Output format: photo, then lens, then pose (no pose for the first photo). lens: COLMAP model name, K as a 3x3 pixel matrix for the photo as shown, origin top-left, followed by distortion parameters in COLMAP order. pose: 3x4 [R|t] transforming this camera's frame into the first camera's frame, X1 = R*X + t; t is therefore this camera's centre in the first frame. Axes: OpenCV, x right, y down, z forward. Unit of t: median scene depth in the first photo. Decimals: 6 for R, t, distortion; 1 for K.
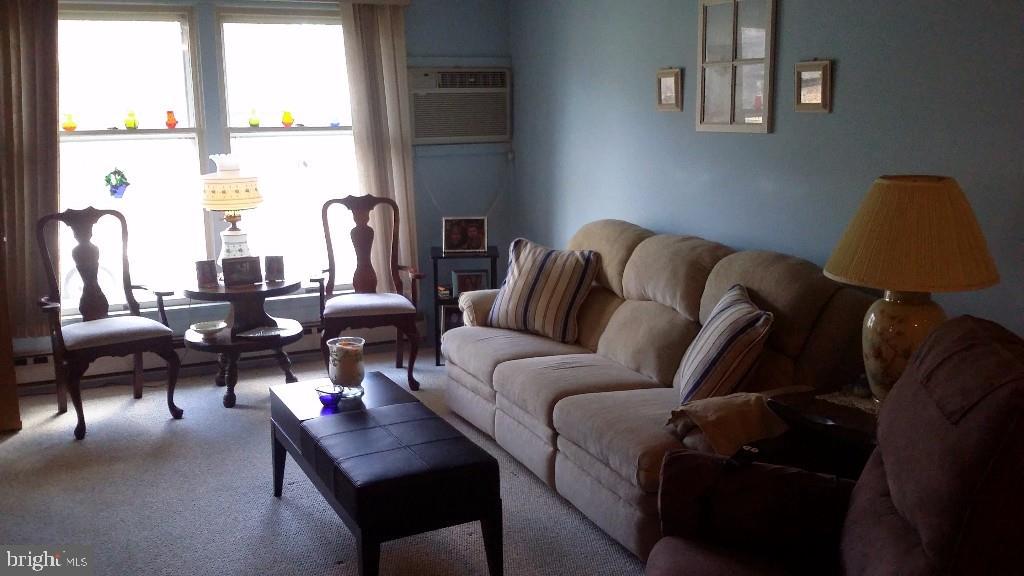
lens RADIAL K [[934.9, 0, 517.6], [0, 934.9, 285.0], [0, 0, 1]] dist [0.020230, 0.000000]
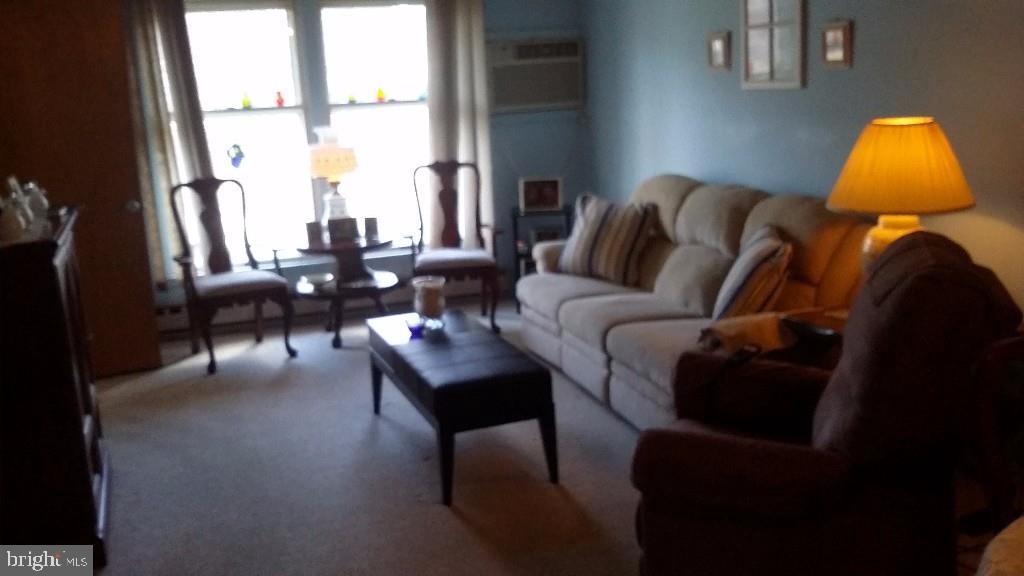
lens RADIAL K [[934.9, 0, 506.9], [0, 934.9, 293.7], [0, 0, 1]] dist [0.020230, 0.000000]
pose [[0.992970, -0.013185, -0.117630, 0.040664], [0.017733, 0.999132, 0.037695, 0.027078], [0.117030, -0.039516, 0.992342, -0.123355]]
